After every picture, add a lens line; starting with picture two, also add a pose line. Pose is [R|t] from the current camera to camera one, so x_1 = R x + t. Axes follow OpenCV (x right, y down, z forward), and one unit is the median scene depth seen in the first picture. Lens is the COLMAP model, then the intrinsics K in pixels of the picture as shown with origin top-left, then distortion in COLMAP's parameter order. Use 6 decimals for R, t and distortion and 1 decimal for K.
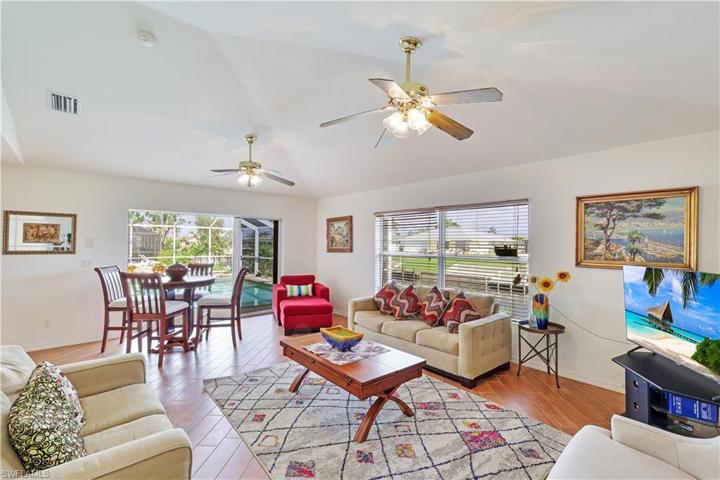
lens RADIAL K [[305.9, 0, 360.0], [0, 305.9, 240.0], [0, 0, 1]] dist [0.004280, 0.000168]
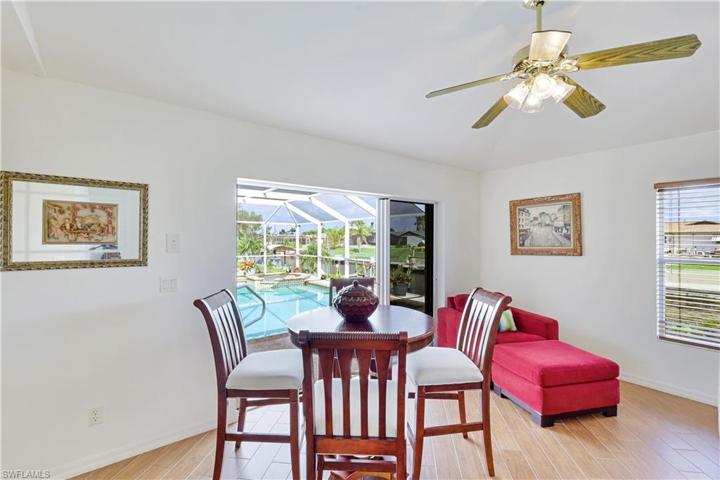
lens RADIAL K [[305.9, 0, 360.0], [0, 305.9, 240.0], [0, 0, 1]] dist [0.004280, 0.000168]
pose [[0.997981, -0.004452, -0.063352, -0.576019], [0.005339, 0.999890, 0.013835, -0.000673], [0.063284, -0.014145, 0.997895, 0.553280]]
